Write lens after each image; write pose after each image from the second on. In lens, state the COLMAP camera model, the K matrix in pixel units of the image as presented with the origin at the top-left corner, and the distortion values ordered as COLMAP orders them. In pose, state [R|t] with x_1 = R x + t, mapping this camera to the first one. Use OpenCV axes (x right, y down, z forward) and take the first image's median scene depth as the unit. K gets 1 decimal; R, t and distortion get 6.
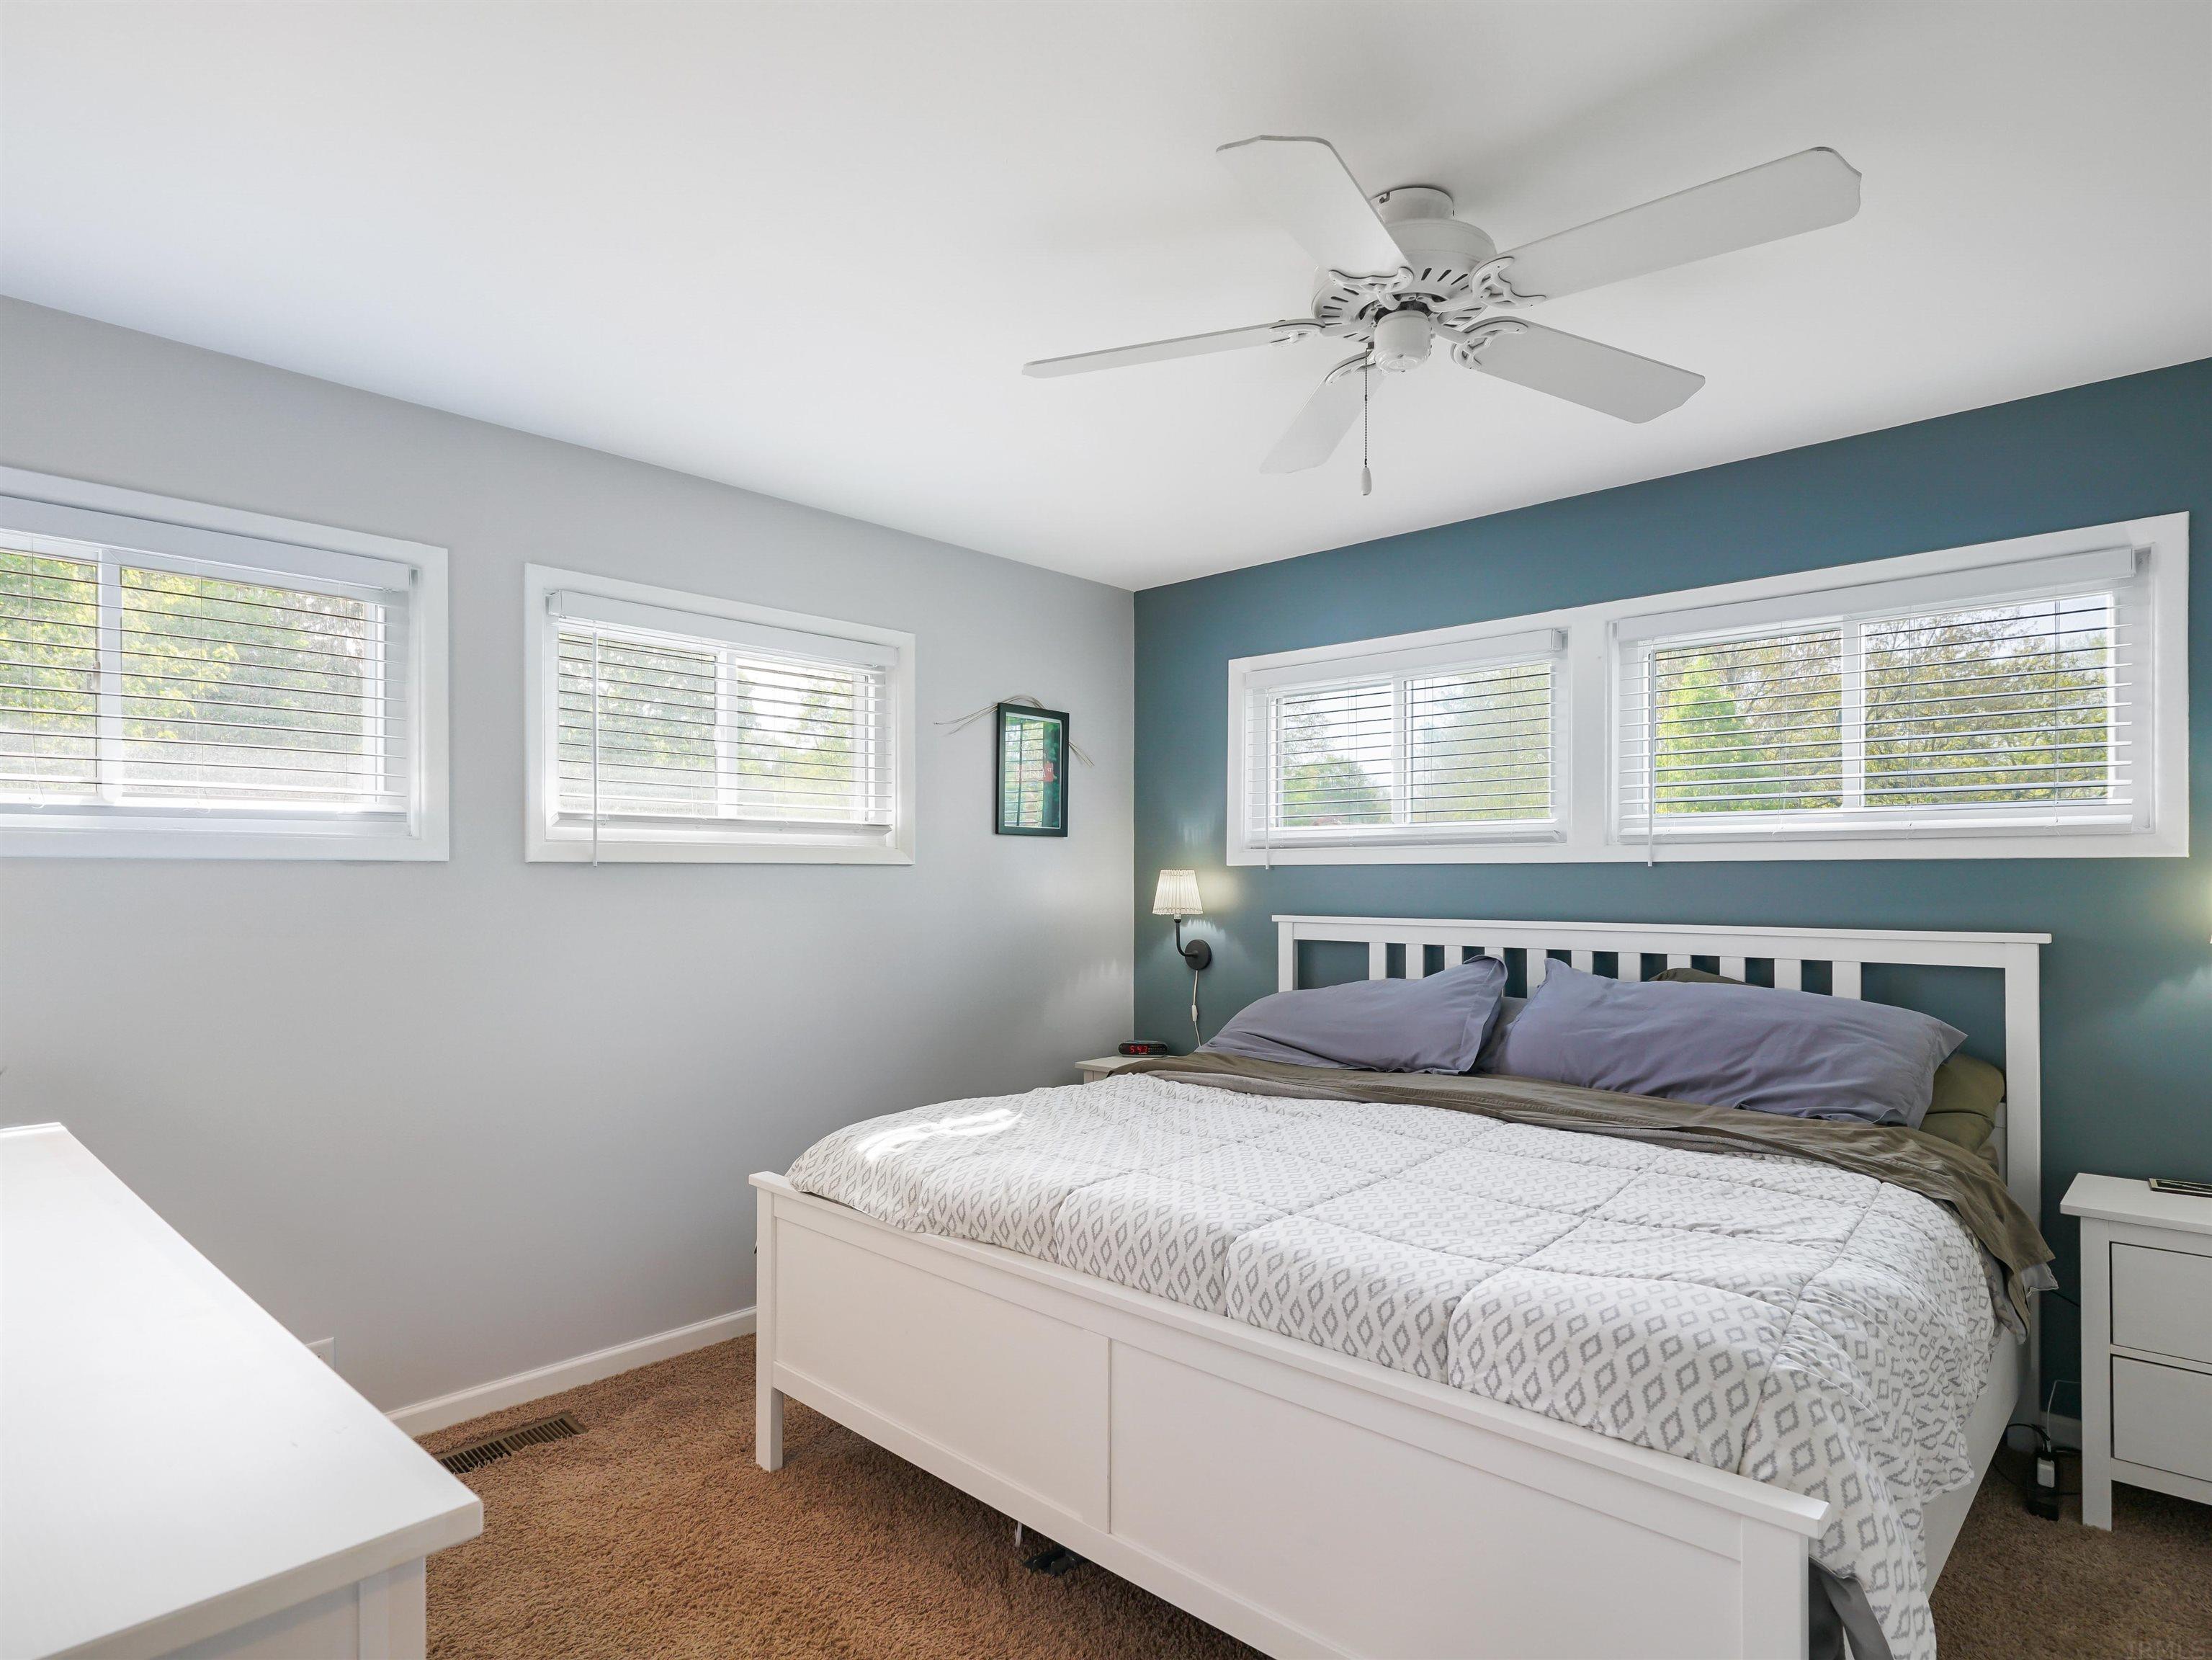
lens RADIAL K [[1214.3, 0, 1105.8], [0, 1214.3, 873.0], [0, 0, 1]] dist [0.033928, -0.000373]
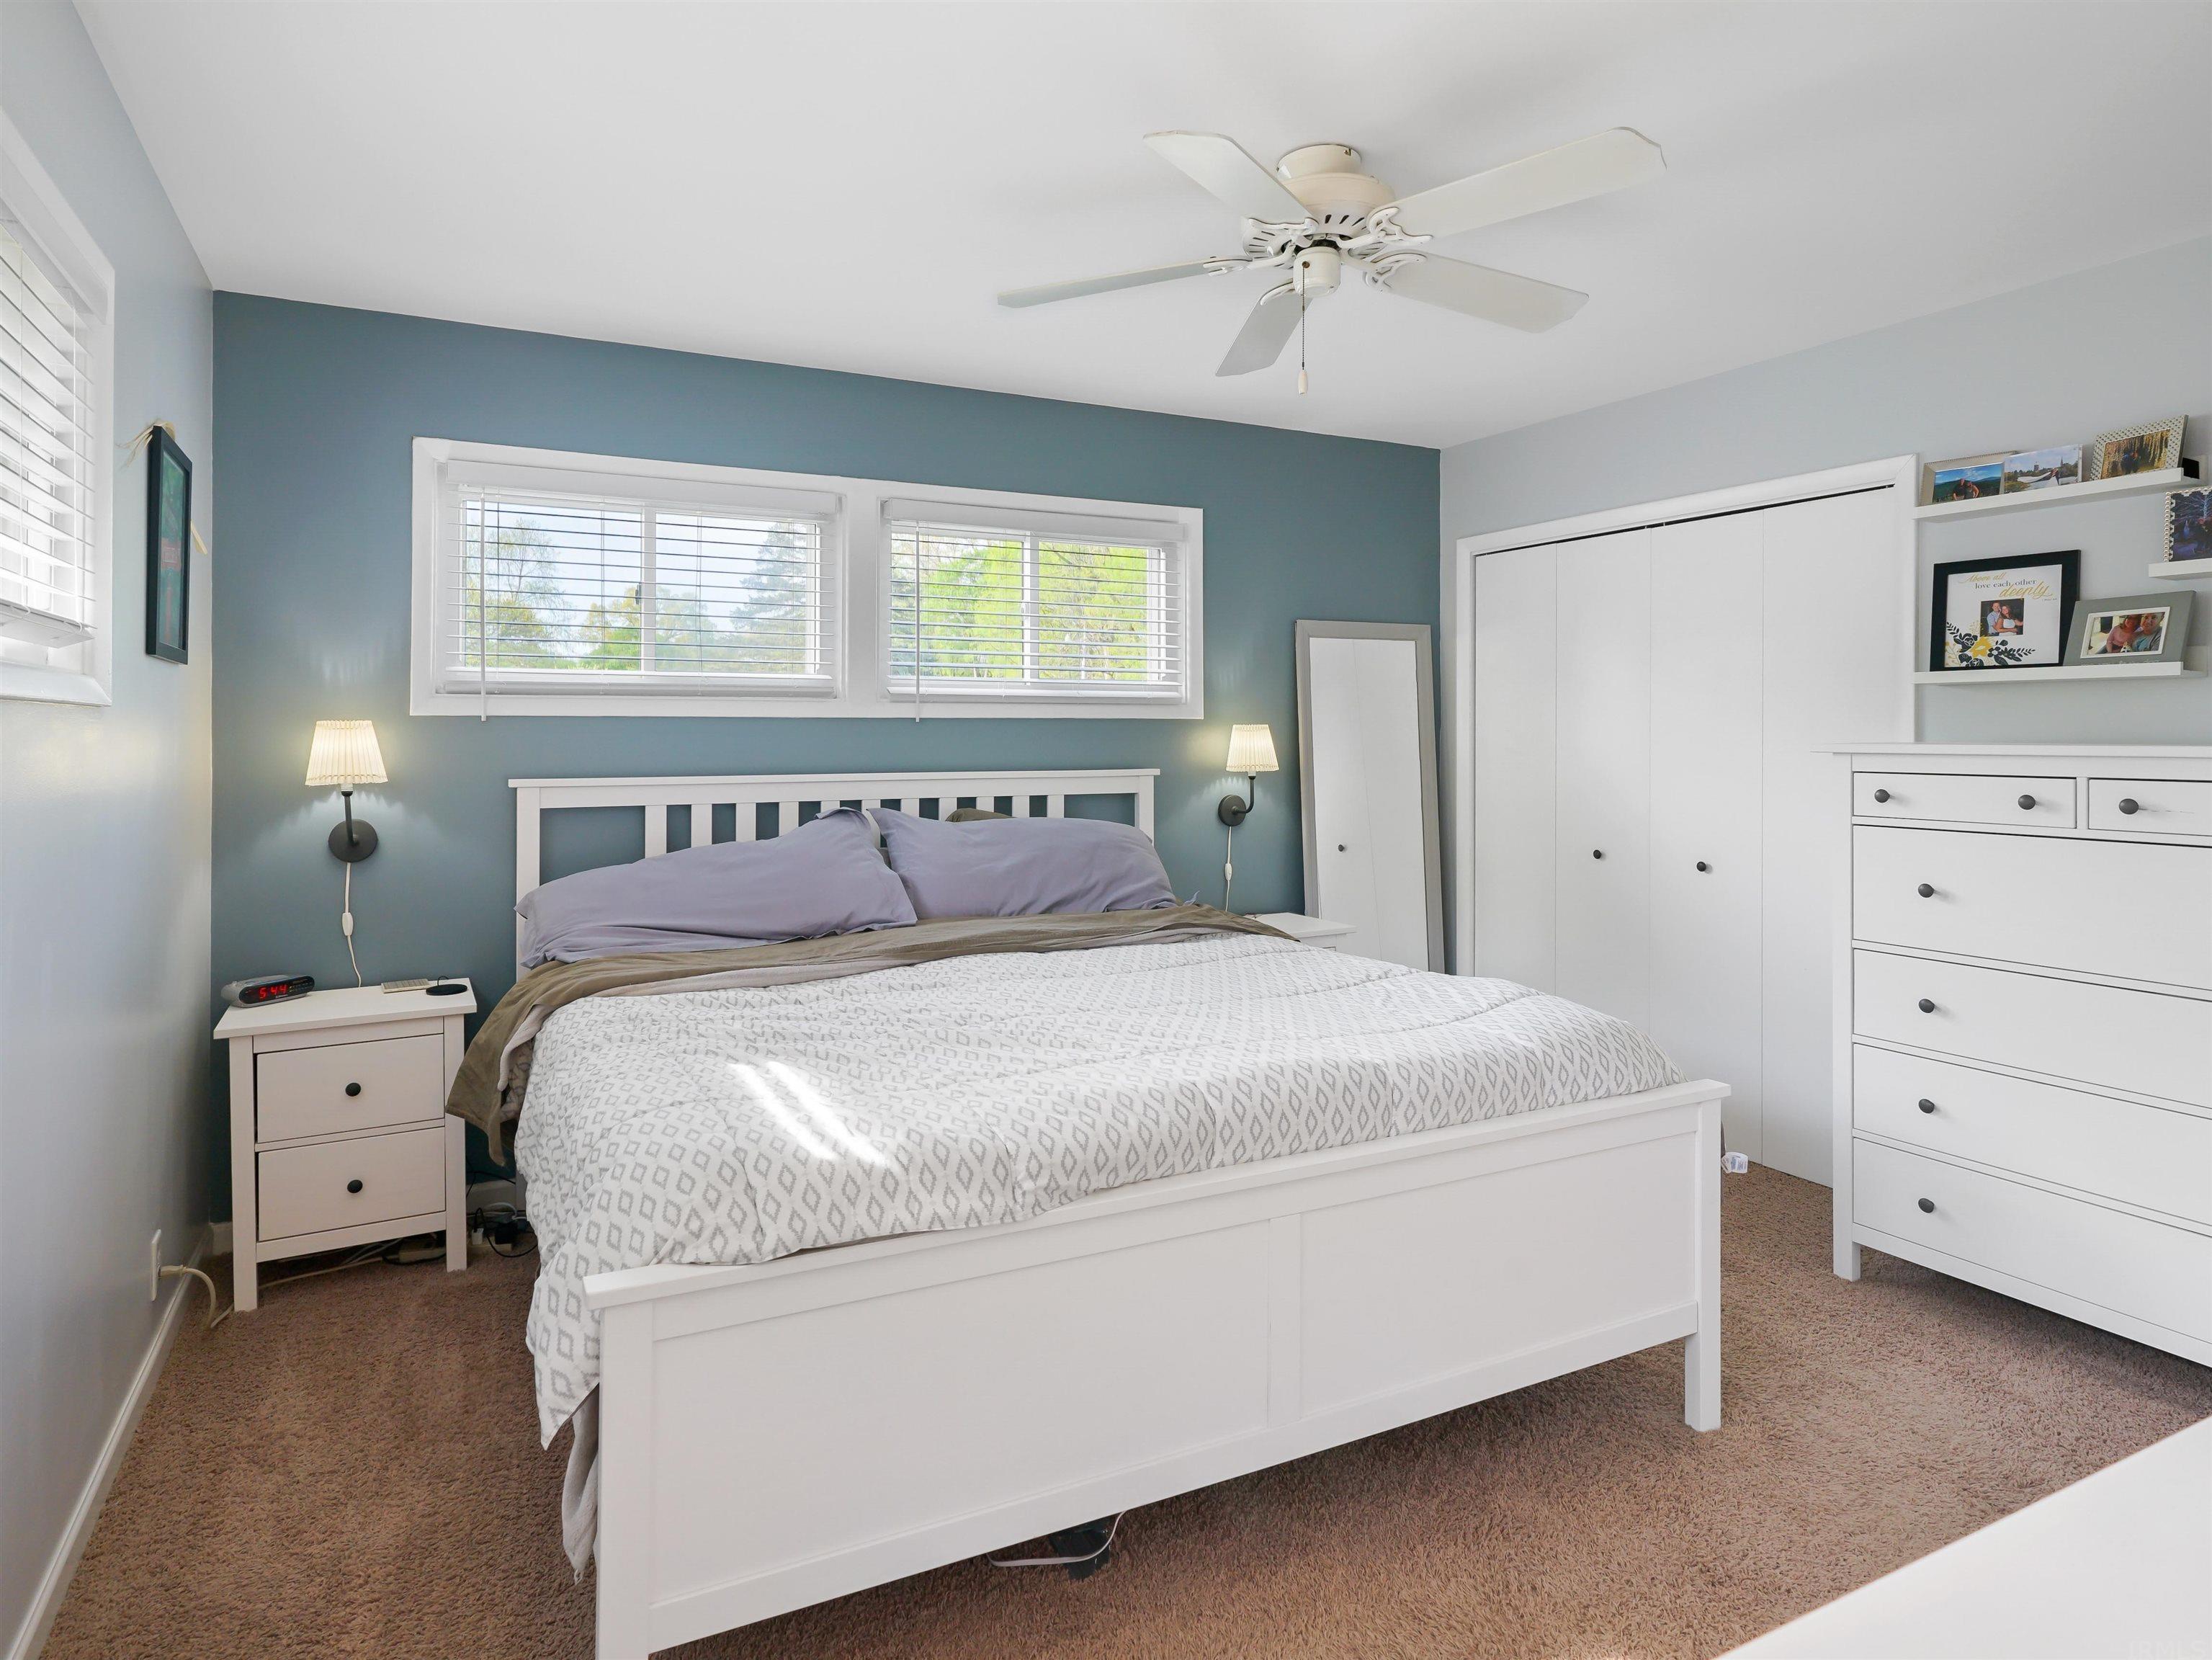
lens RADIAL K [[1153.9, 0, 1105.8], [0, 1153.9, 734.6], [0, 0, 1]] dist [-0.003159, -0.000079]
pose [[0.380119, -0.001841, 0.924936, -0.505209], [-0.003764, 0.999987, 0.003537, 0.002227], [-0.924930, -0.004826, 0.380107, 0.452962]]
